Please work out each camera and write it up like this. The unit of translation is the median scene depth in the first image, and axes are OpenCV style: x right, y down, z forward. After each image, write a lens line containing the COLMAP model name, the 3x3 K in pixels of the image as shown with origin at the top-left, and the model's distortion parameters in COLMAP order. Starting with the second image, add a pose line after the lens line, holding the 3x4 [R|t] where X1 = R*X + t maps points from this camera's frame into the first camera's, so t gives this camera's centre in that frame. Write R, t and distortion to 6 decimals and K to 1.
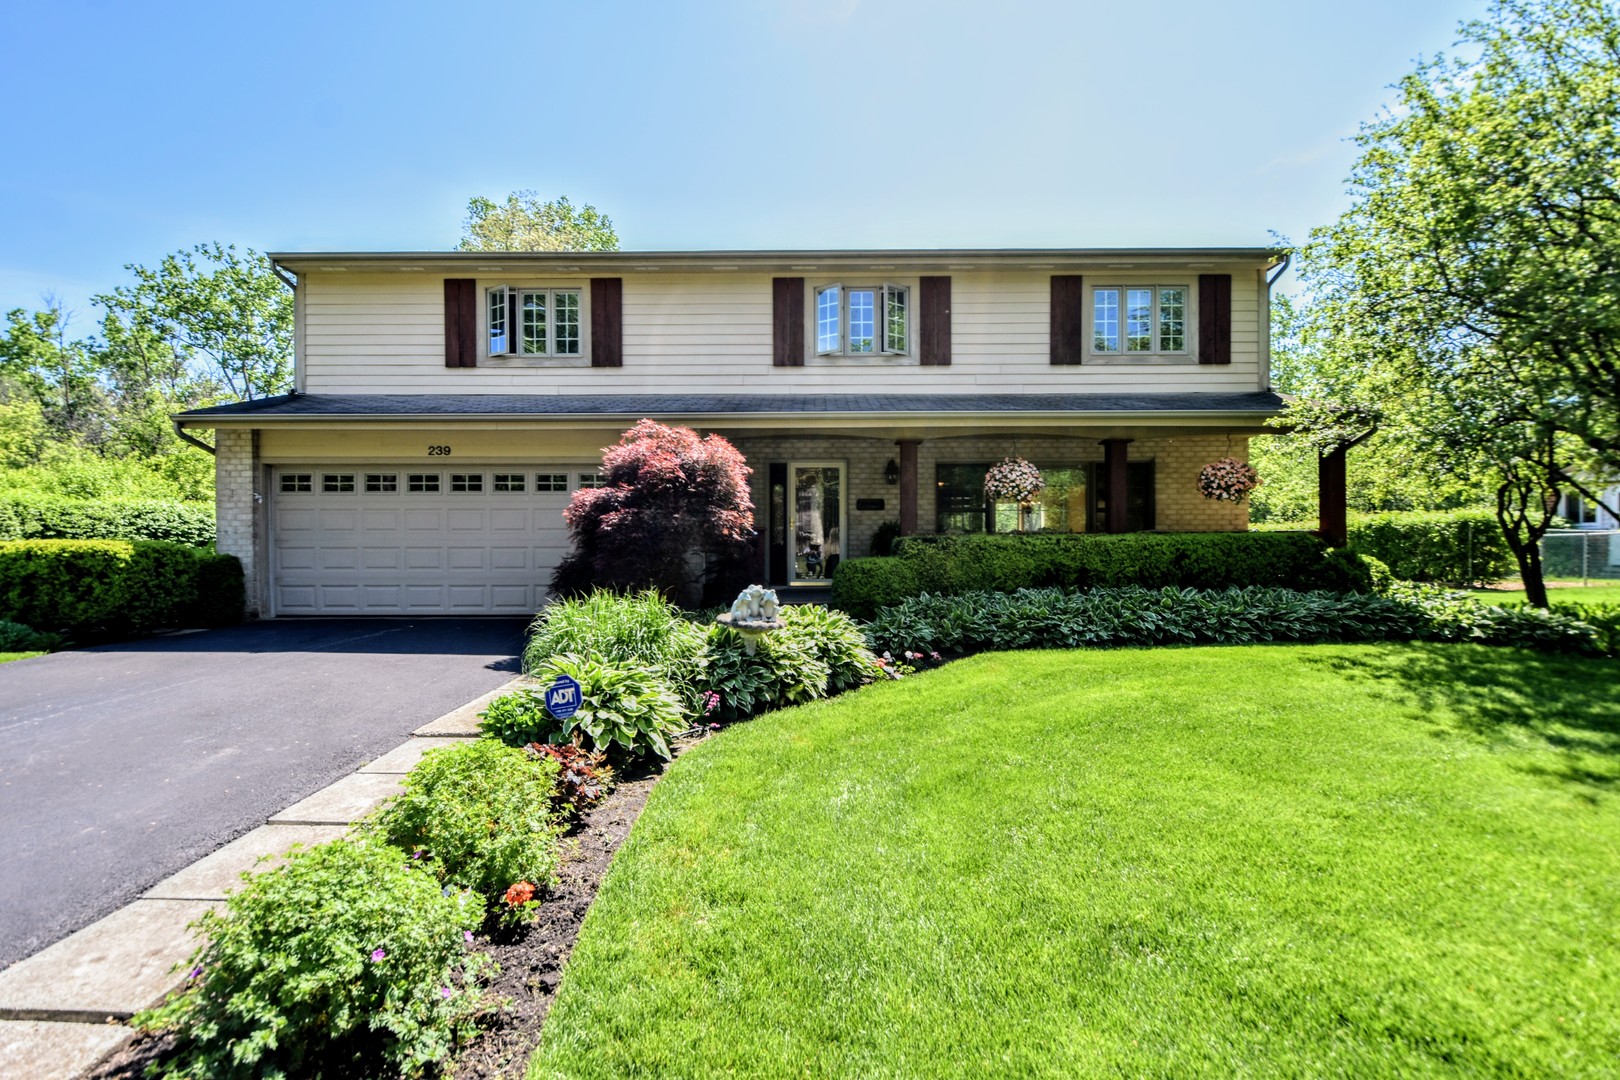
lens RADIAL K [[738.0, 0, 810.0], [0, 738.0, 537.0], [0, 0, 1]] dist [0.000423, -0.000010]
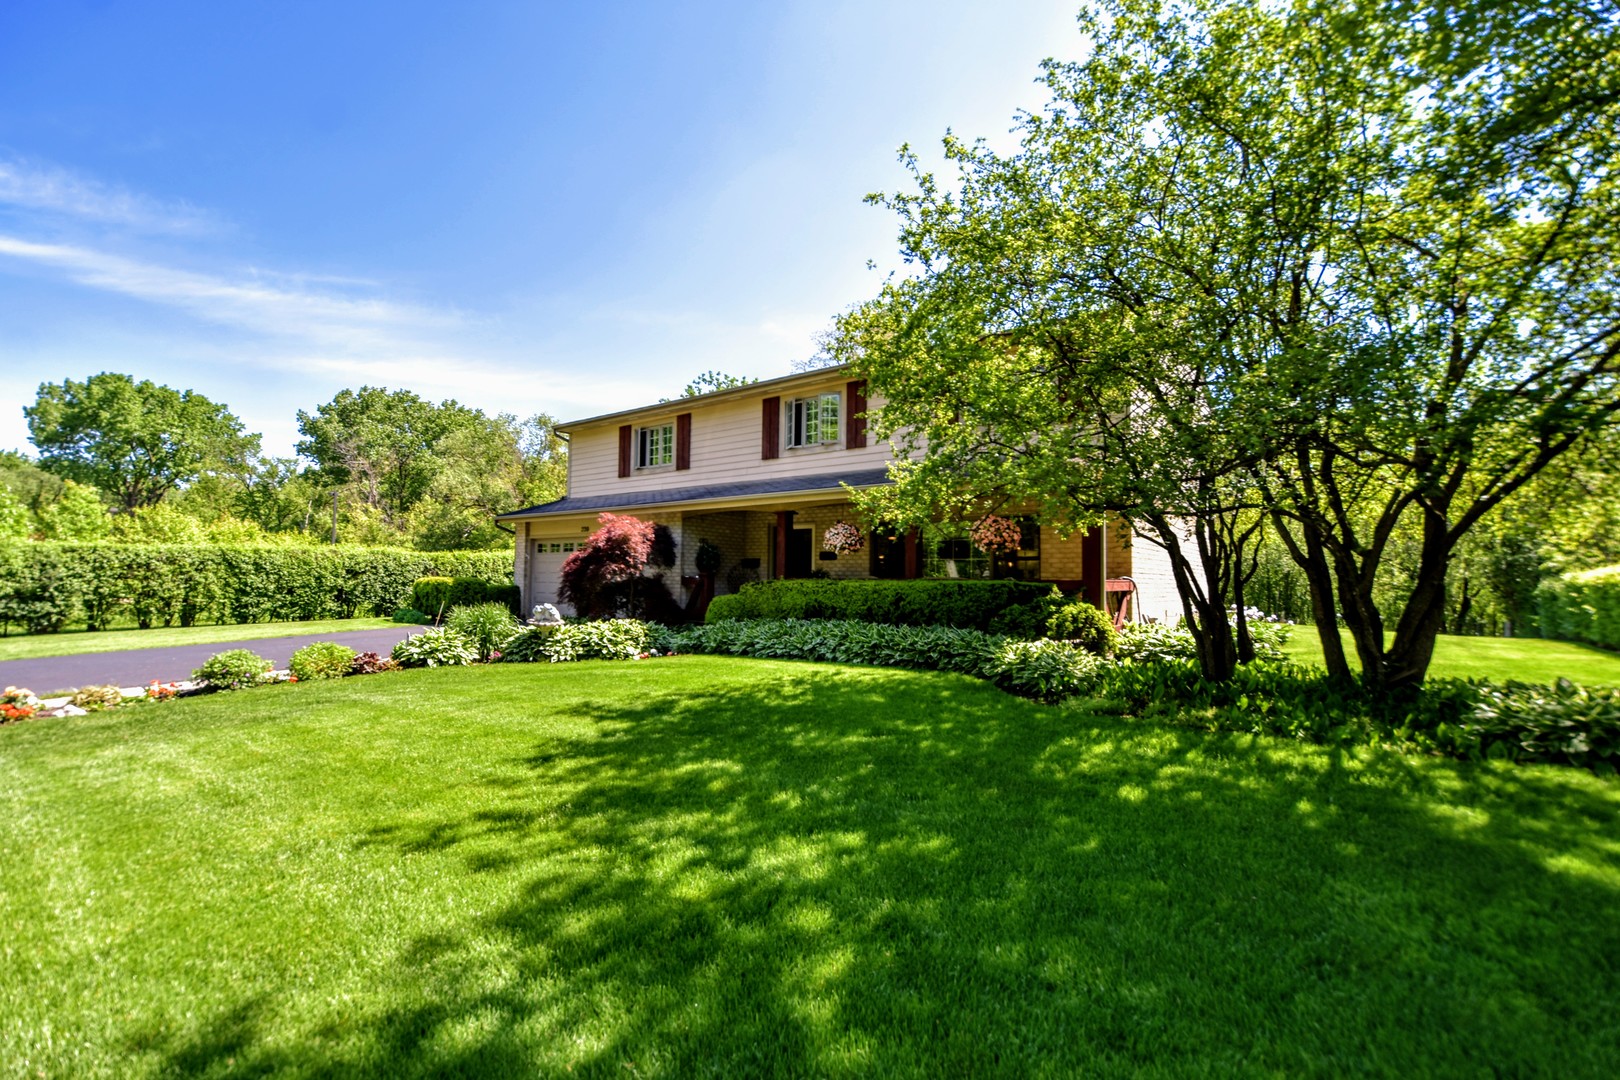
lens RADIAL K [[683.1, 0, 811.9], [0, 683.1, 541.4], [0, 0, 1]] dist [0.000476, -0.000020]
pose [[0.809934, -0.023270, -0.586059, 0.796303], [-0.011590, 0.998383, -0.055658, -0.000916], [0.586406, 0.051871, 0.808355, -0.007684]]
